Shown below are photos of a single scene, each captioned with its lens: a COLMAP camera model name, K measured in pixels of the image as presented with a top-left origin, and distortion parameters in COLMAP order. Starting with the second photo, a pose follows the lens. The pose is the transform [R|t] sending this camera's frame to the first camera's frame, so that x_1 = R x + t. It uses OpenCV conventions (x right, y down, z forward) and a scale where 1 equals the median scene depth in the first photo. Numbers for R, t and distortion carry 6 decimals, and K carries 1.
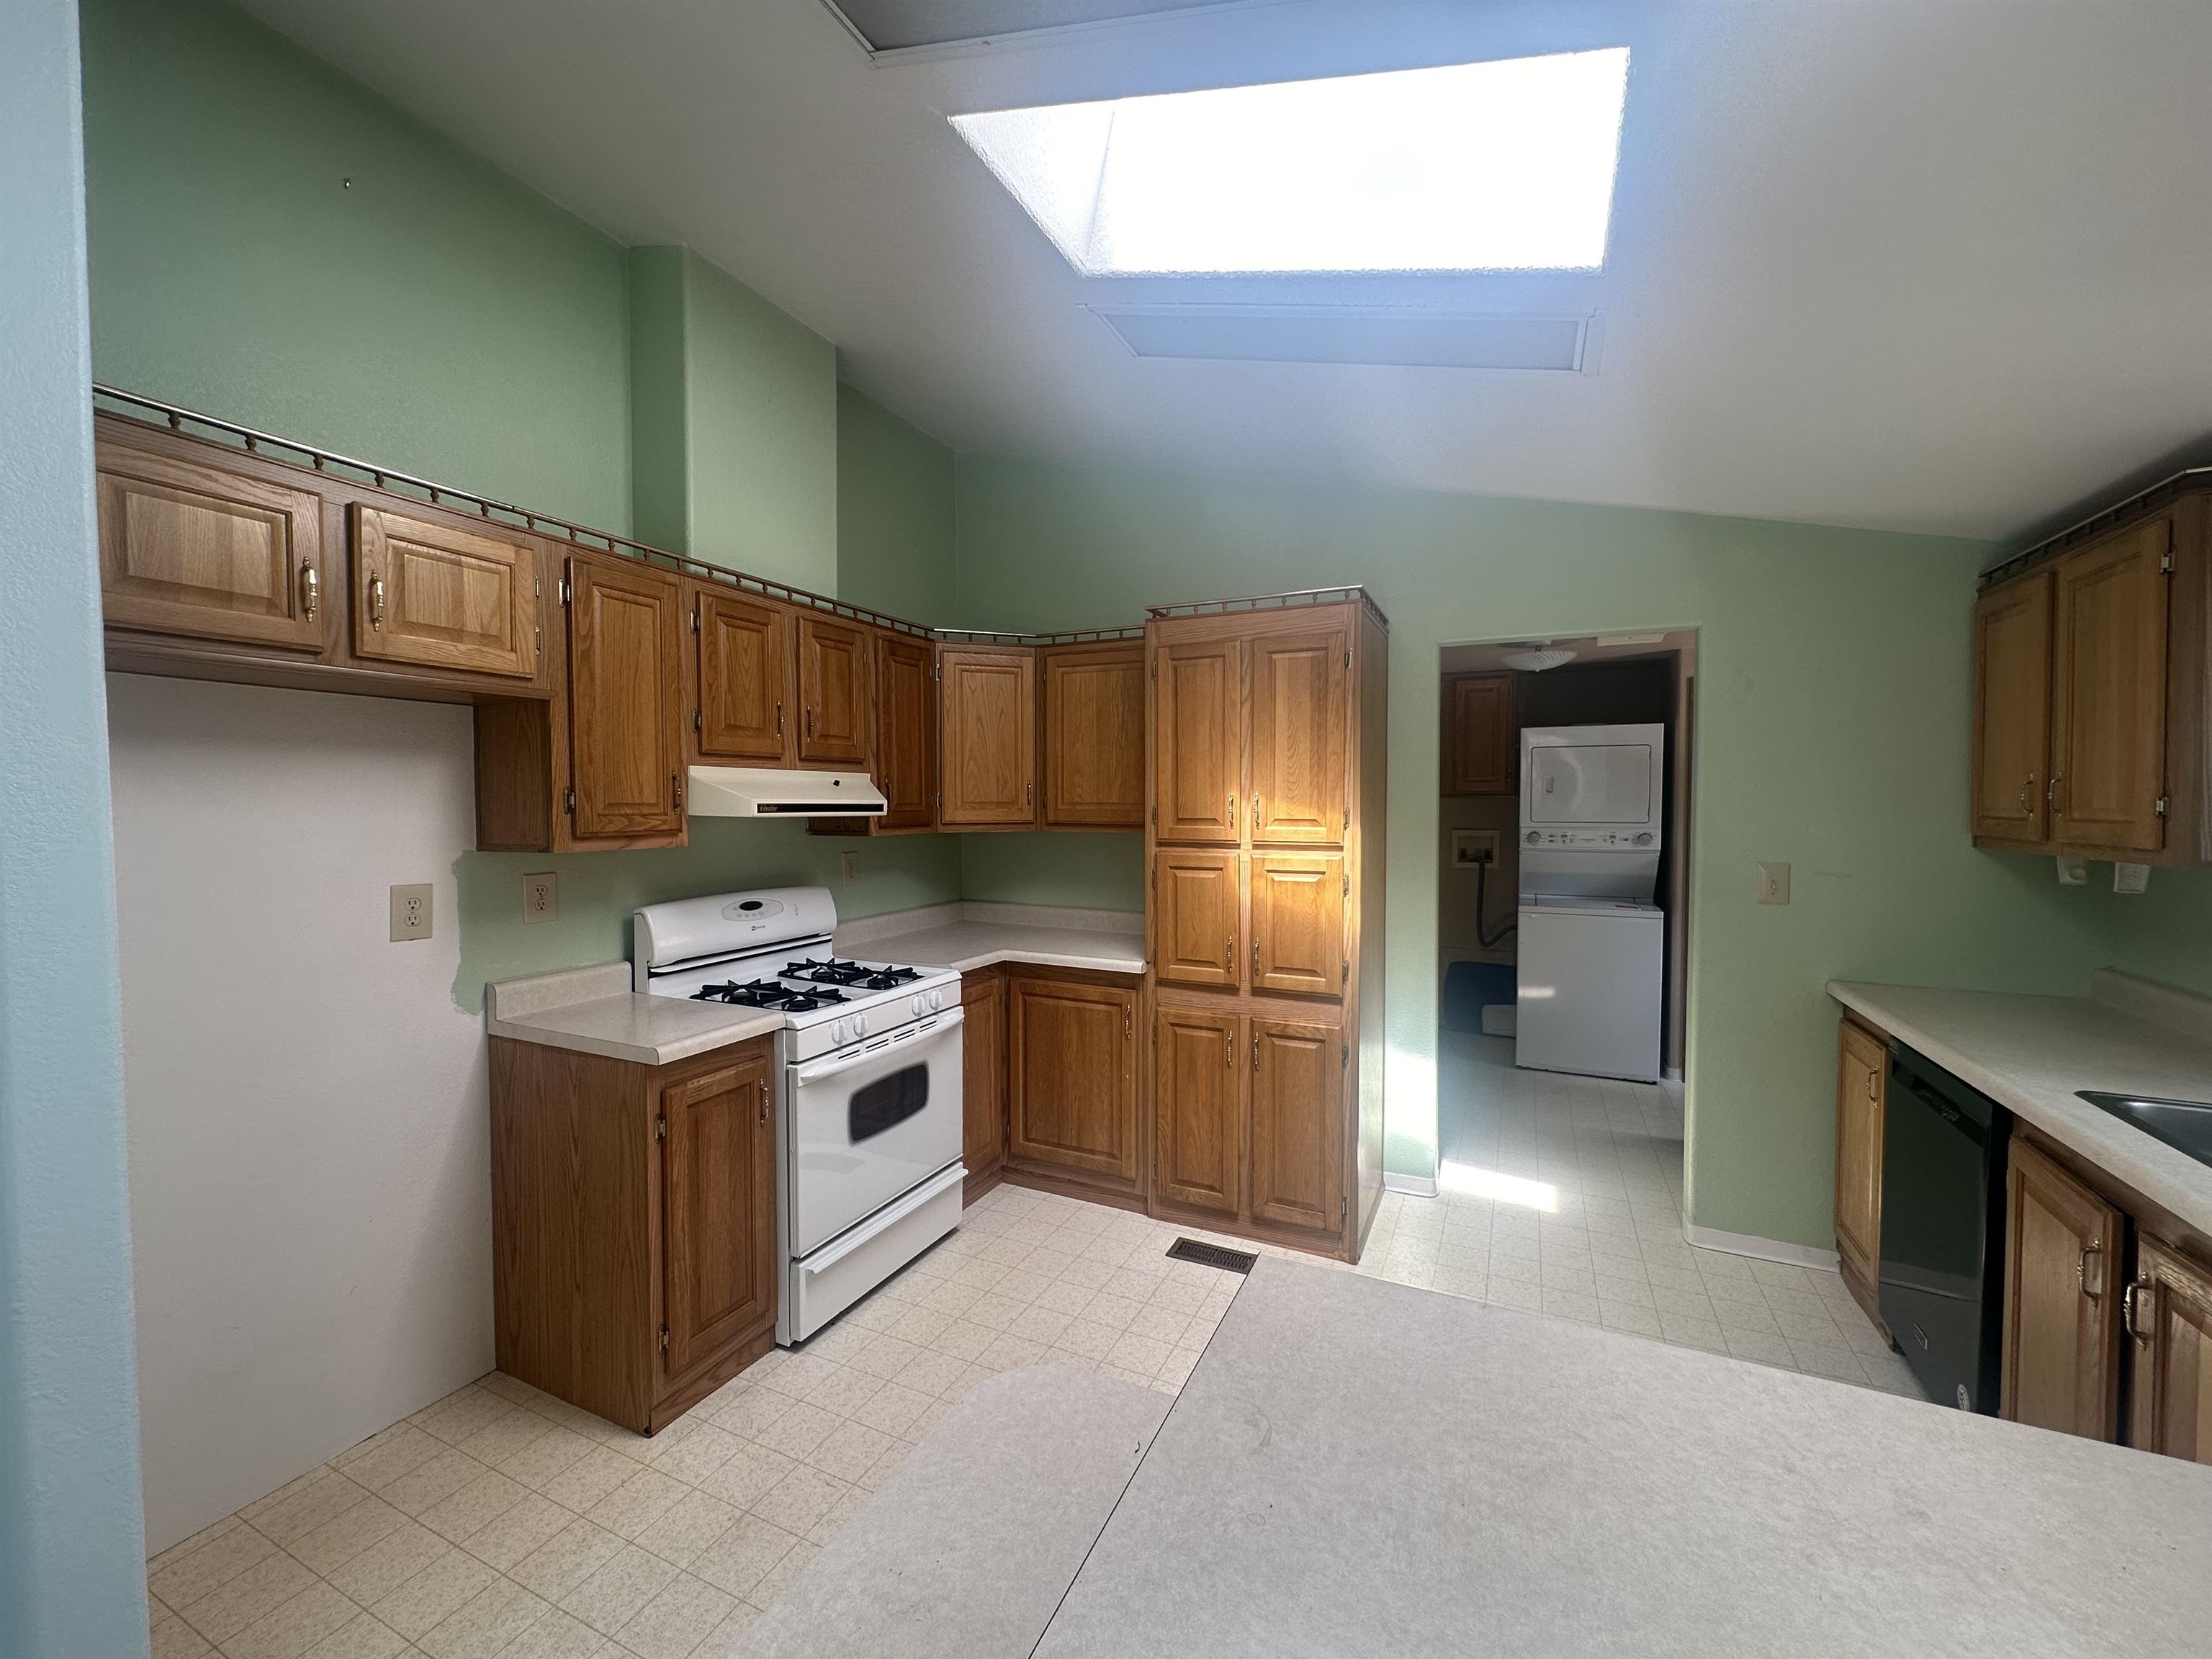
lens RADIAL K [[884.2, 0, 1106.0], [0, 884.2, 829.5], [0, 0, 1]] dist [0.000795, -0.000196]
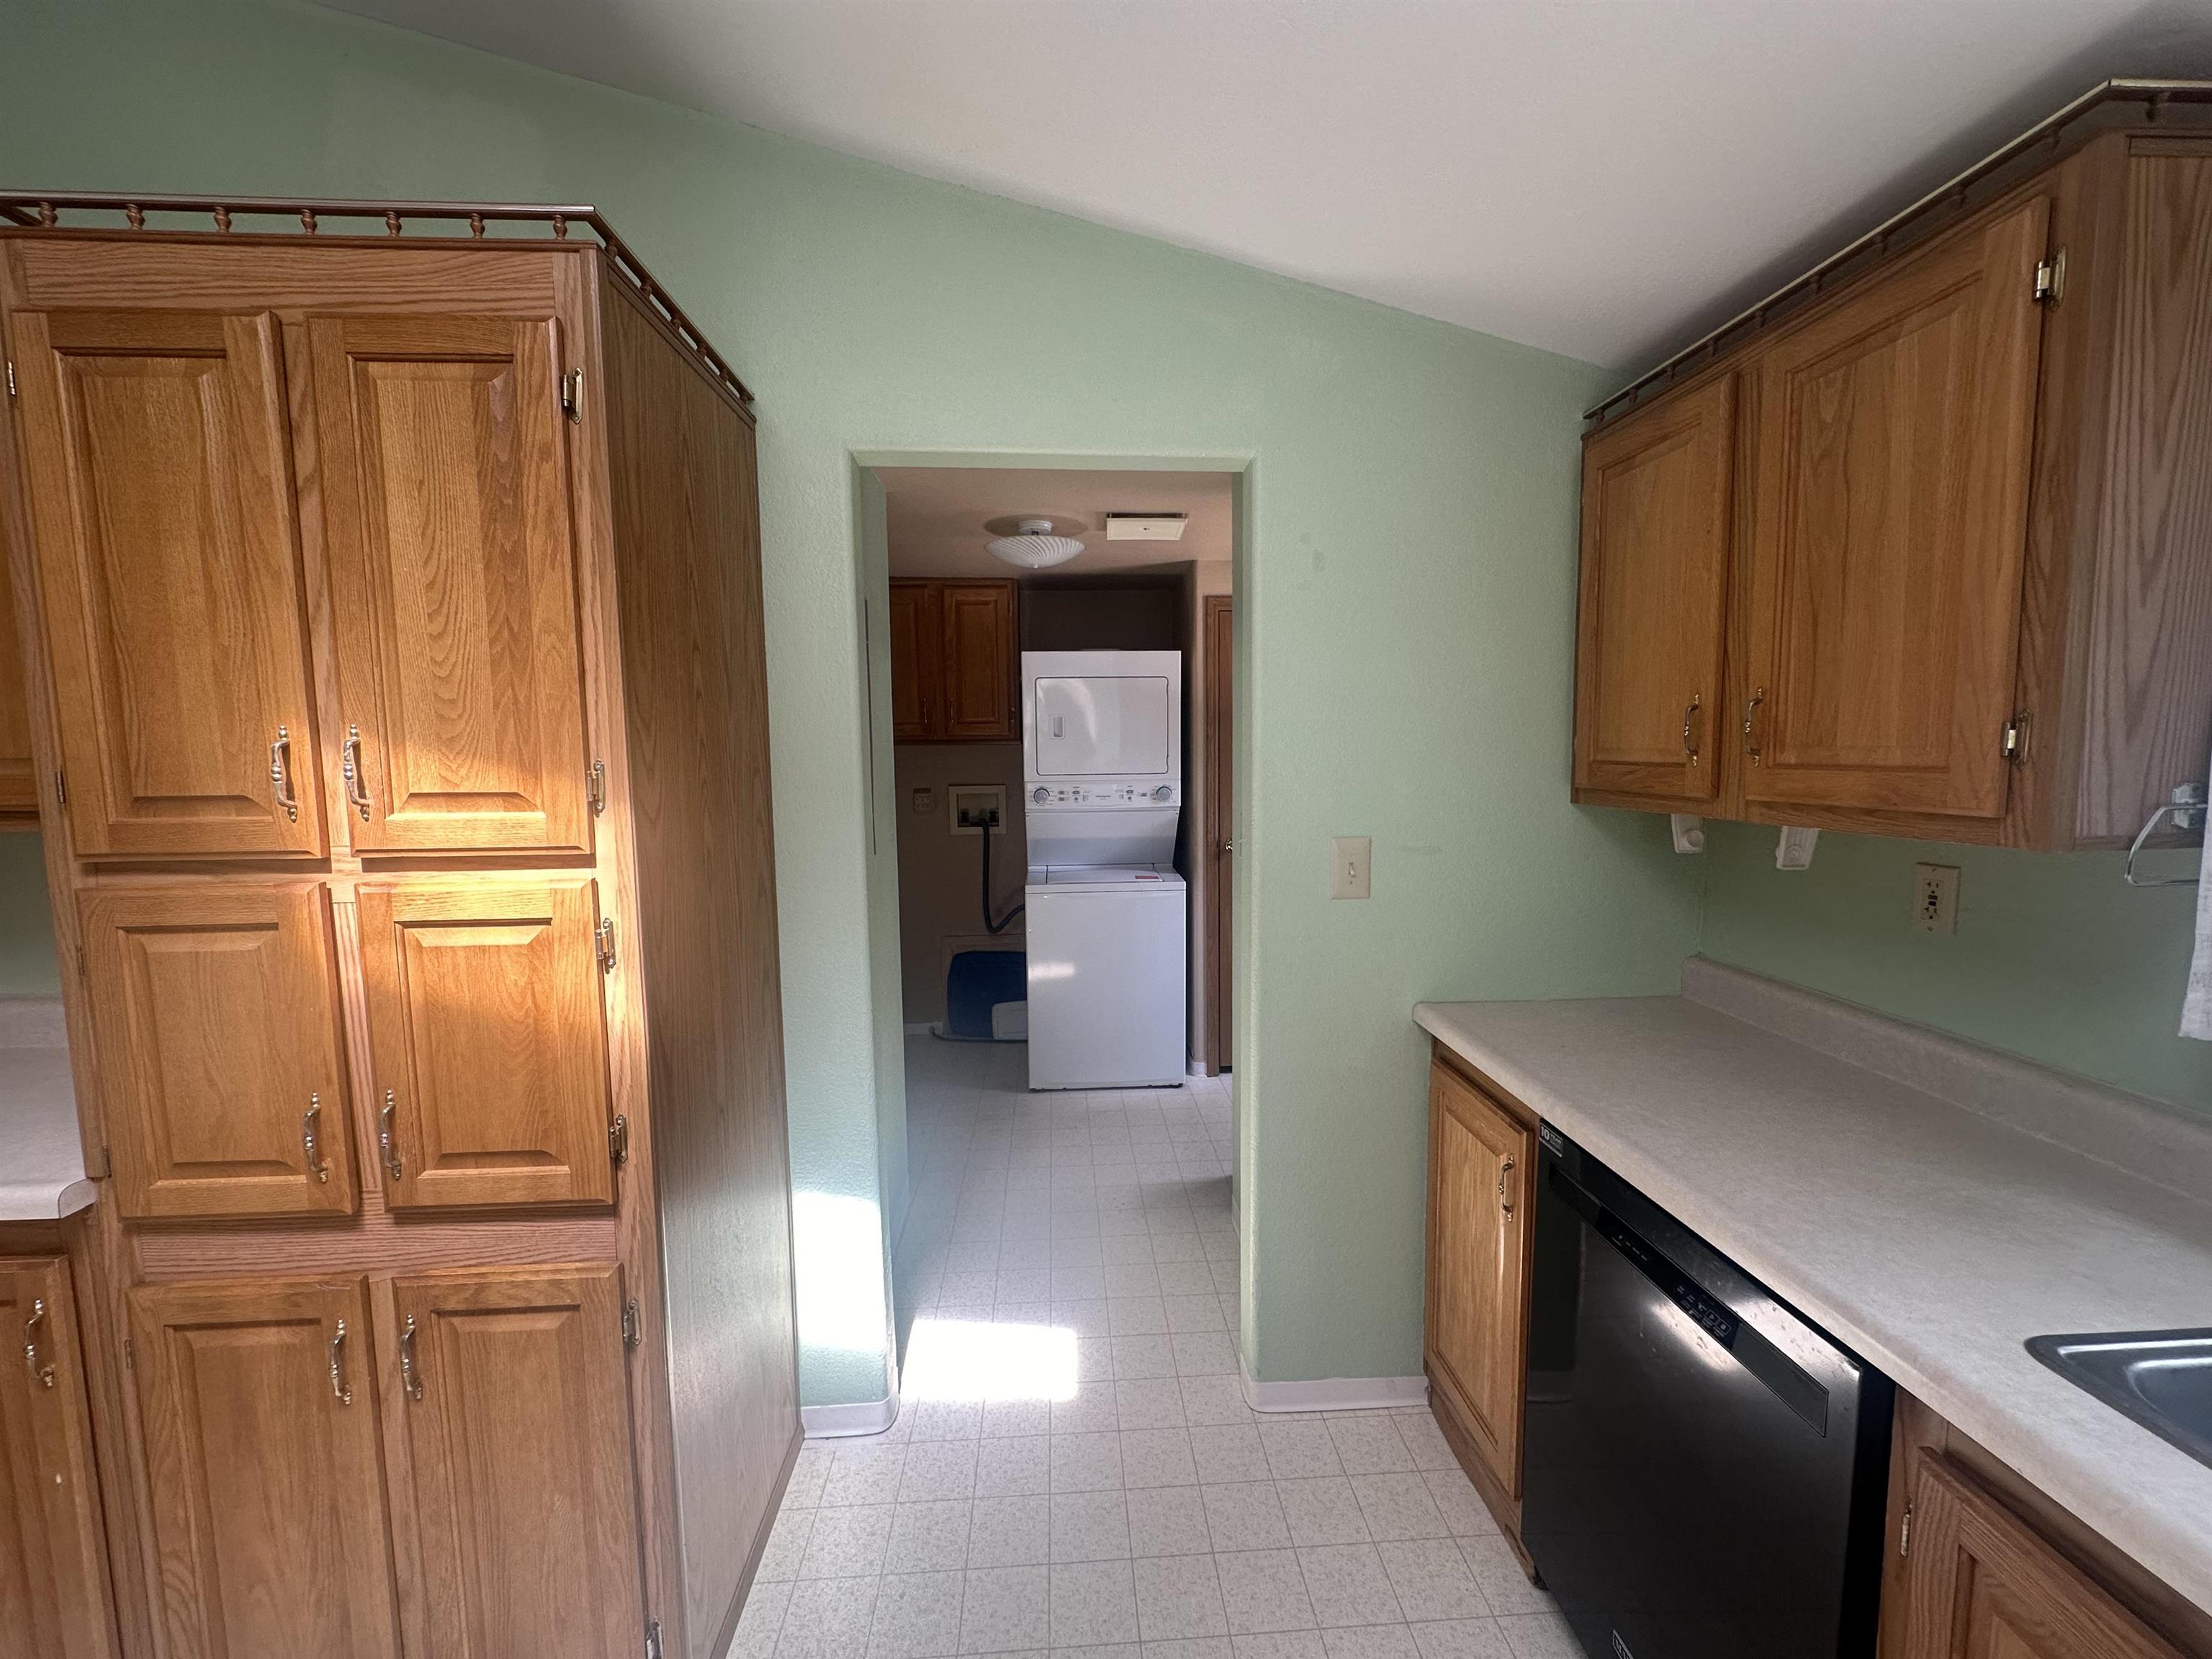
lens RADIAL K [[884.2, 0, 1106.0], [0, 884.2, 829.5], [0, 0, 1]] dist [0.000795, -0.000196]
pose [[0.875764, -0.052395, 0.479888, 0.267983], [0.026033, 0.997772, 0.061429, -0.011824], [-0.482037, -0.041304, 0.875177, 0.492102]]
